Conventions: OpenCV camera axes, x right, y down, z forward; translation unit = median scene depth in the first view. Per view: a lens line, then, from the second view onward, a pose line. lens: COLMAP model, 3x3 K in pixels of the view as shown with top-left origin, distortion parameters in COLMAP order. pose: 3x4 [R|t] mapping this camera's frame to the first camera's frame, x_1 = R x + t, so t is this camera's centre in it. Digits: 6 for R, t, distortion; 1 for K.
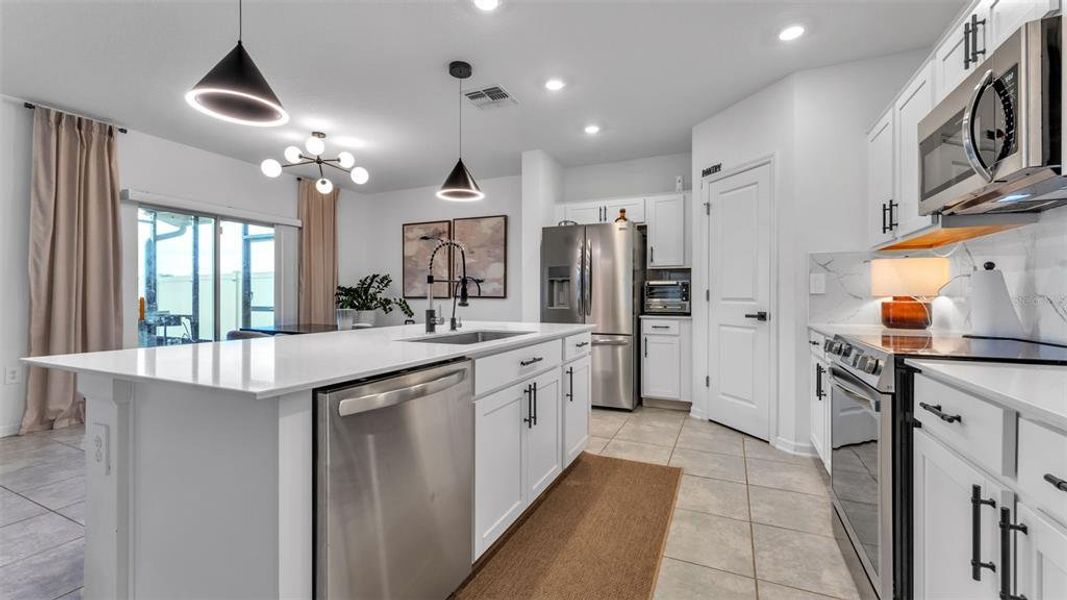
lens RADIAL K [[431.6, 0, 533.4], [0, 431.6, 297.7], [0, 0, 1]] dist [-0.001718, -0.000095]
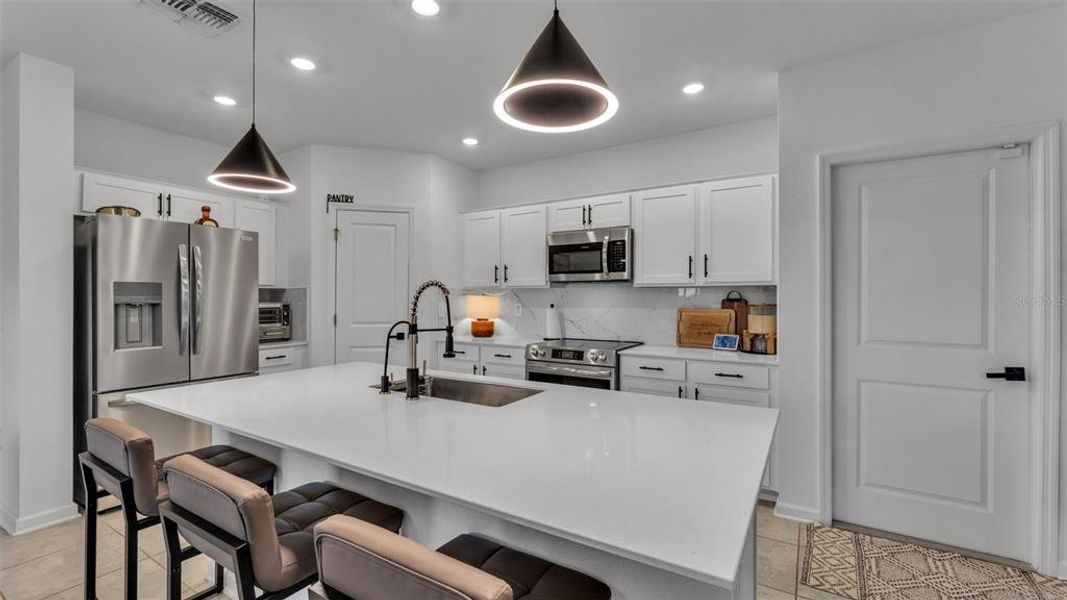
lens RADIAL K [[447.4, 0, 541.0], [0, 447.4, 299.3], [0, 0, 1]] dist [-0.001965, -0.000361]
pose [[0.116811, -0.003451, 0.993148, -0.525816], [-0.000097, 0.999994, 0.003486, -0.051279], [-0.993154, -0.000504, 0.116810, 0.352756]]
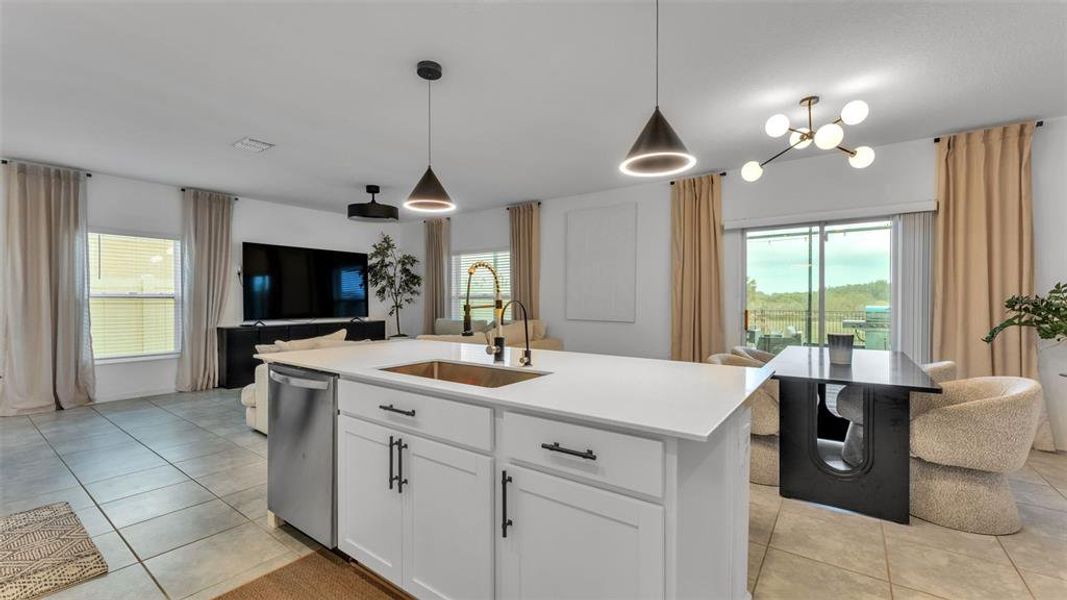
lens RADIAL K [[431.6, 0, 532.7], [0, 431.6, 300.6], [0, 0, 1]] dist [-0.001718, -0.000095]
pose [[-0.188565, 0.001556, -0.982059, 0.343468], [0.000989, 0.999999, 0.001394, -0.026420], [0.982060, -0.000709, -0.188567, 0.652210]]
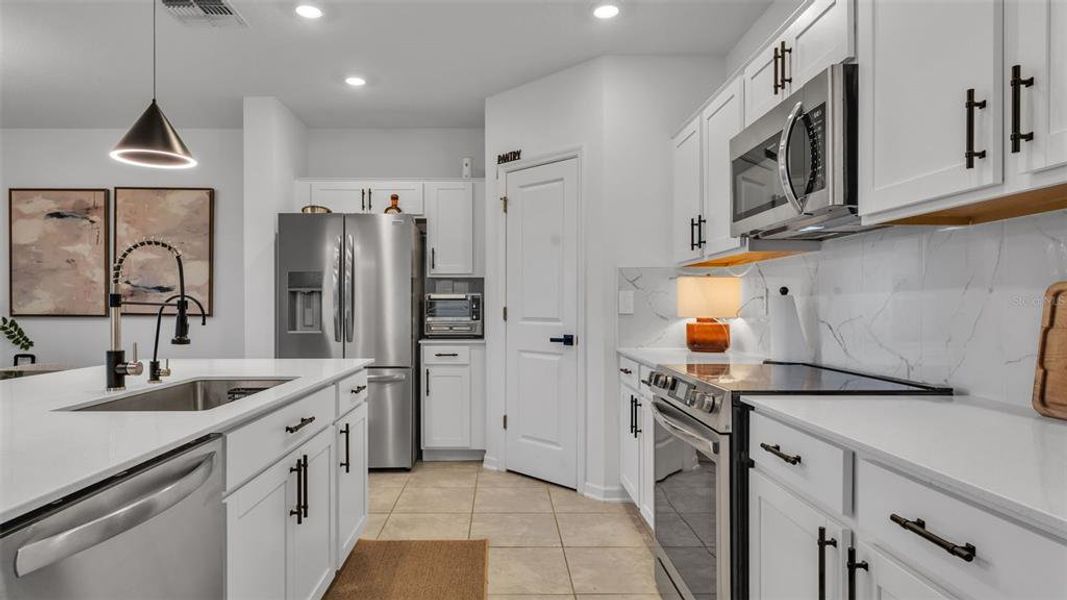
lens RADIAL K [[589.8, 0, 502.6], [0, 589.8, 306.8], [0, 0, 1]] dist [0.000183, -0.000494]
pose [[0.909004, -0.002247, 0.416781, -0.047582], [0.001856, 0.999997, 0.001343, -0.017734], [-0.416783, -0.000448, 0.909006, 0.012286]]
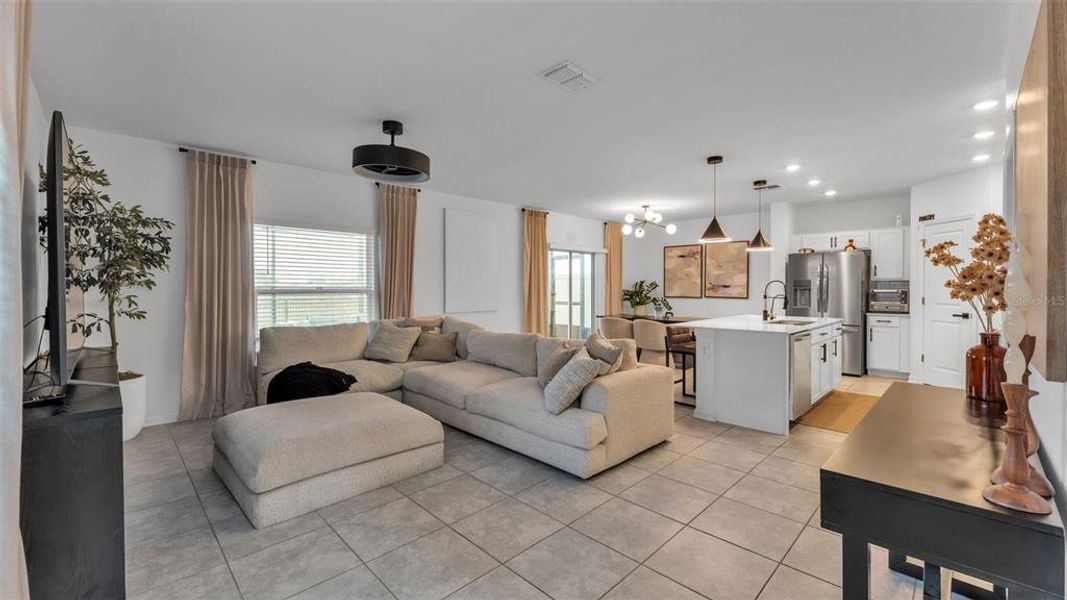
lens RADIAL K [[431.6, 0, 530.0], [0, 431.6, 291.7], [0, 0, 1]] dist [-0.001718, -0.000095]
pose [[0.933762, 0.002147, -0.357888, -0.300949], [0.001189, 0.999958, 0.009103, -0.046982], [0.357893, -0.008926, 0.933720, -0.793897]]
